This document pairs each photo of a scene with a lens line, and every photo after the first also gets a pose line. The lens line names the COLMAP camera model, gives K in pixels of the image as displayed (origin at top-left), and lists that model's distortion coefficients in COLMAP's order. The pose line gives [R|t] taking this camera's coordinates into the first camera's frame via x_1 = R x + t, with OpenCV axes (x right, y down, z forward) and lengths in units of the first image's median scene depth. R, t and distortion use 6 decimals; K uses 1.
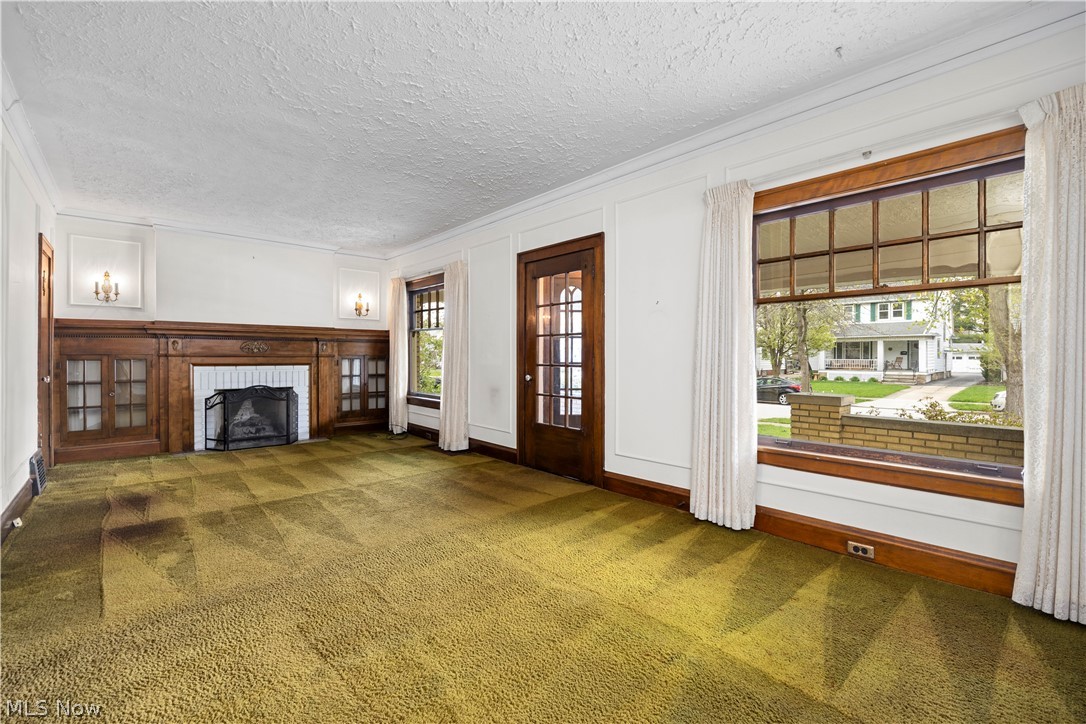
lens RADIAL K [[488.4, 0, 531.5], [0, 488.4, 357.3], [0, 0, 1]] dist [-0.002637, 0.000288]
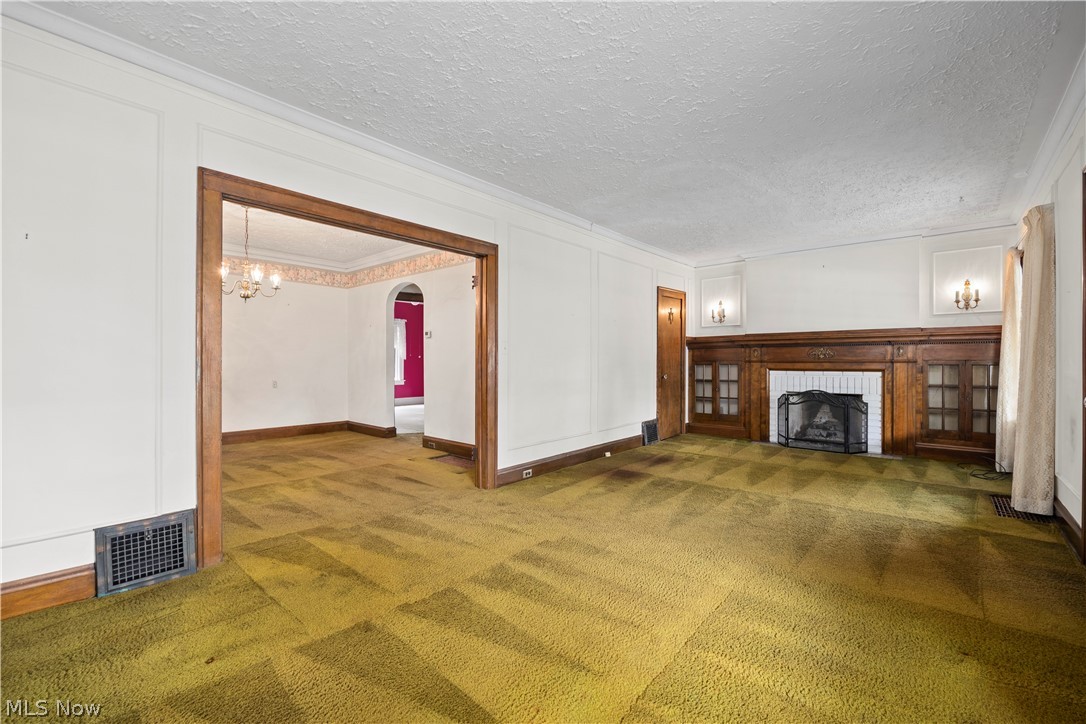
lens RADIAL K [[463.7, 0, 541.1], [0, 463.7, 364.0], [0, 0, 1]] dist [0.002755, -0.000275]
pose [[0.130909, 0.002206, -0.991392, 0.354651], [0.000231, 0.999997, 0.002256, -0.000288], [0.991394, -0.000524, 0.130908, 0.303890]]
